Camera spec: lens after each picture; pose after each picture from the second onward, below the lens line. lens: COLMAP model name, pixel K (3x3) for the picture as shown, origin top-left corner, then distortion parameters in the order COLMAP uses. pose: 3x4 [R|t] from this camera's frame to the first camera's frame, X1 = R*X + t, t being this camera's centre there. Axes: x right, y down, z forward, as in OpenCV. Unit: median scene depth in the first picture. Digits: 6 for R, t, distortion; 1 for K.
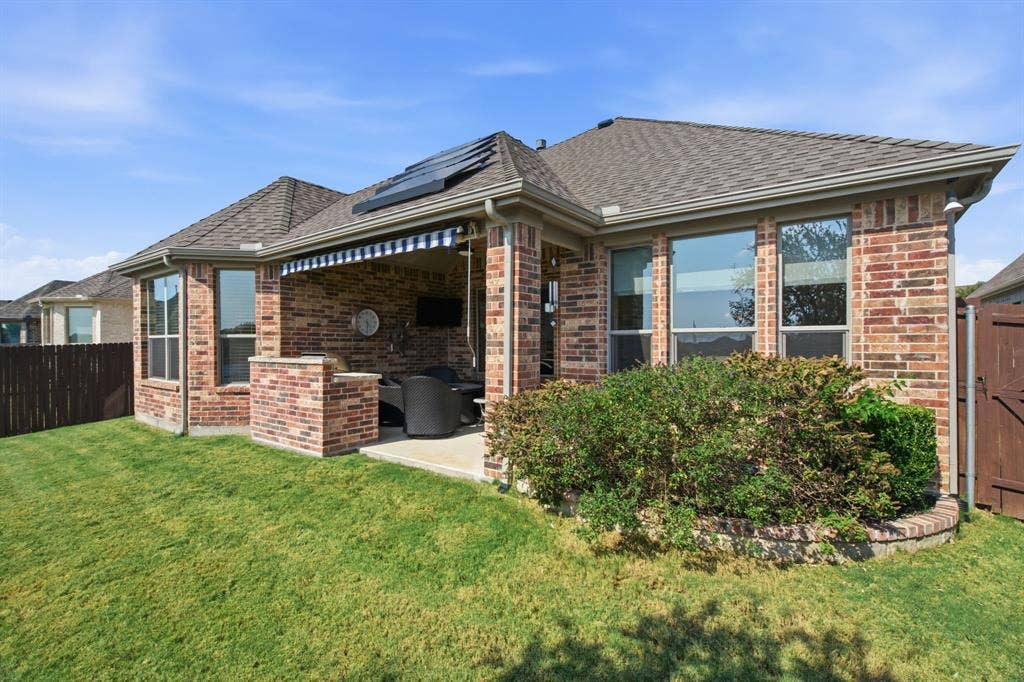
lens RADIAL K [[460.7, 0, 511.5], [0, 460.7, 337.9], [0, 0, 1]] dist [0.001867, -0.000817]
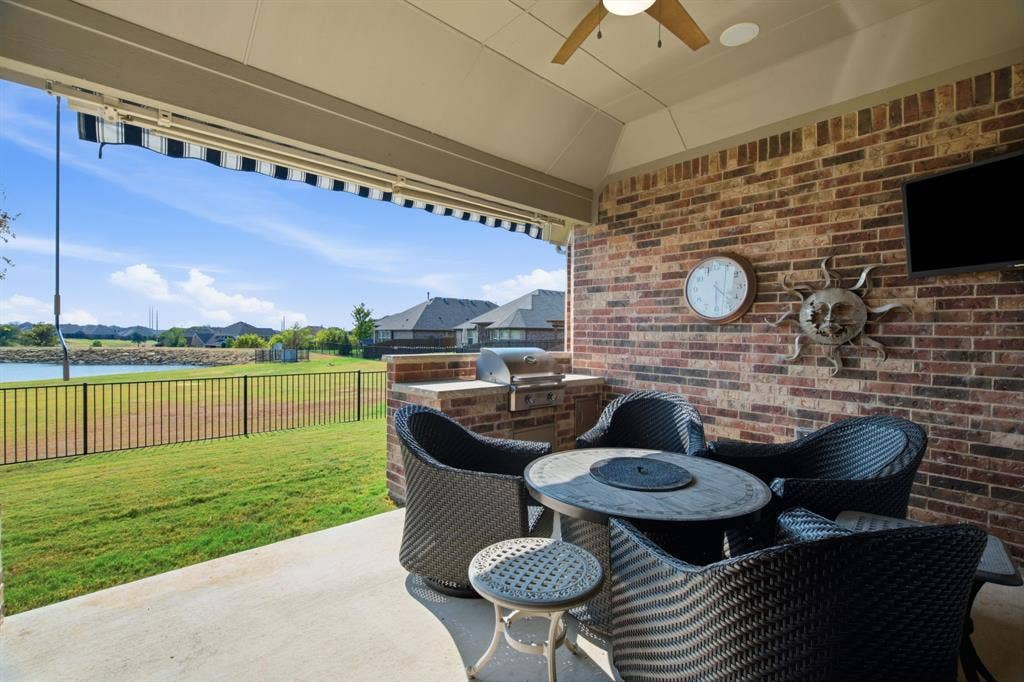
lens RADIAL K [[460.7, 0, 511.5], [0, 460.7, 337.9], [0, 0, 1]] dist [0.001867, -0.000817]
pose [[-0.201102, 0.002832, -0.979566, 0.169853], [0.002525, 0.999994, 0.002372, 0.013350], [0.979567, -0.001997, -0.201108, 0.918831]]
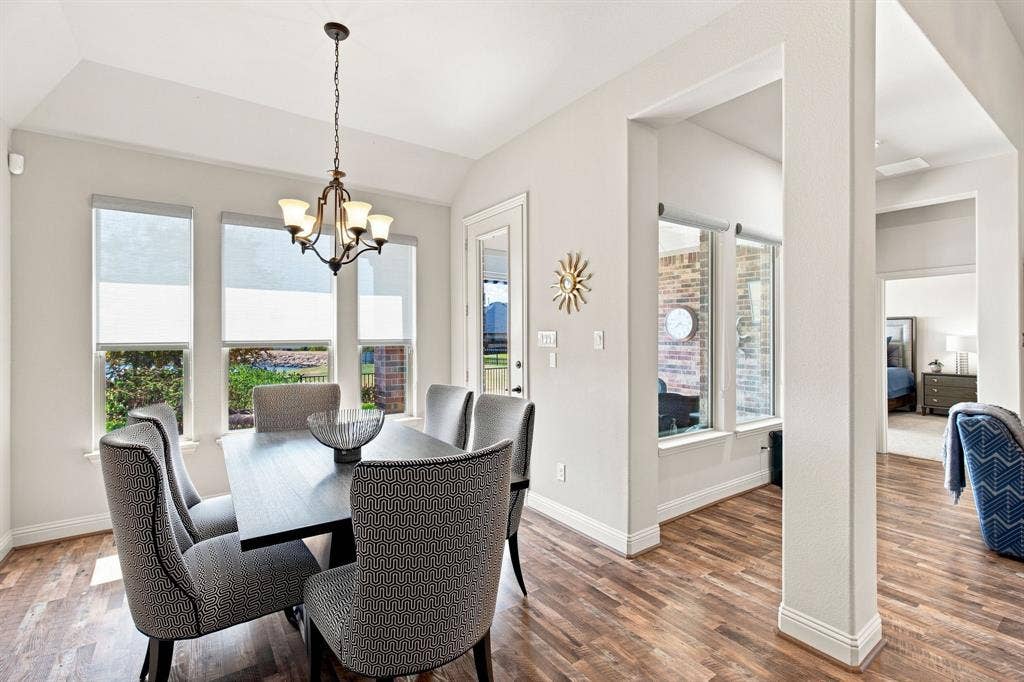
lens RADIAL K [[460.7, 0, 511.5], [0, 460.7, 337.9], [0, 0, 1]] dist [0.001867, -0.000817]
pose [[-0.315809, 0.008288, -0.948787, 0.653283], [0.018548, 0.999825, 0.002560, -0.015075], [0.948641, -0.016789, -0.315907, 0.999448]]
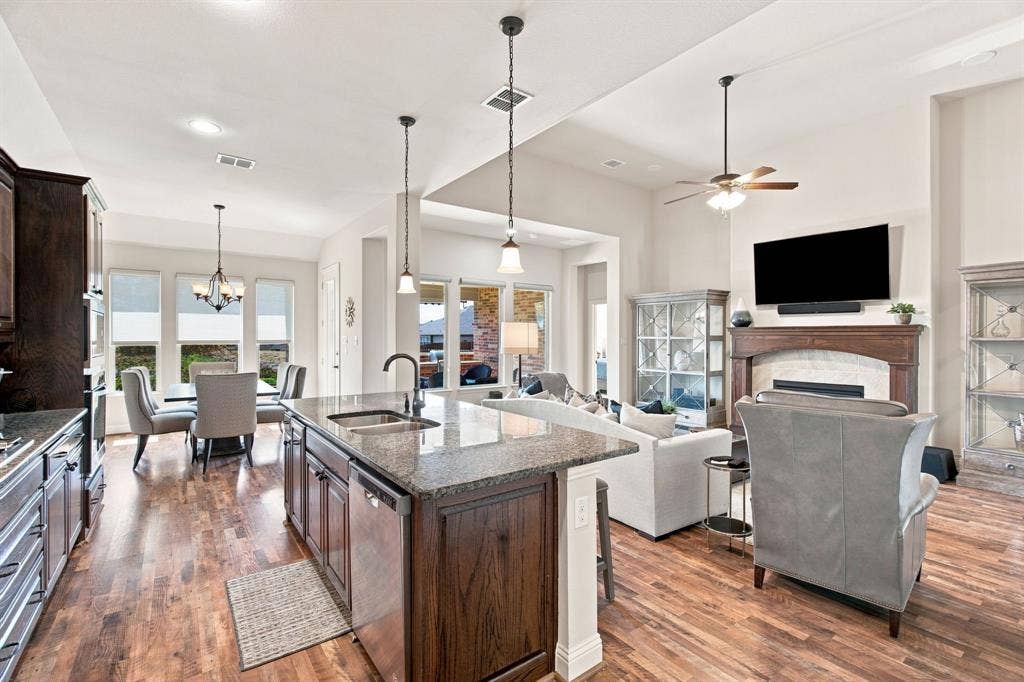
lens RADIAL K [[460.7, 0, 511.5], [0, 460.7, 337.9], [0, 0, 1]] dist [0.001867, -0.000817]
pose [[-0.304759, 0.005512, -0.952413, 0.944309], [0.015656, 0.999877, 0.000777, -0.012108], [0.952301, -0.014674, -0.304808, 1.448342]]
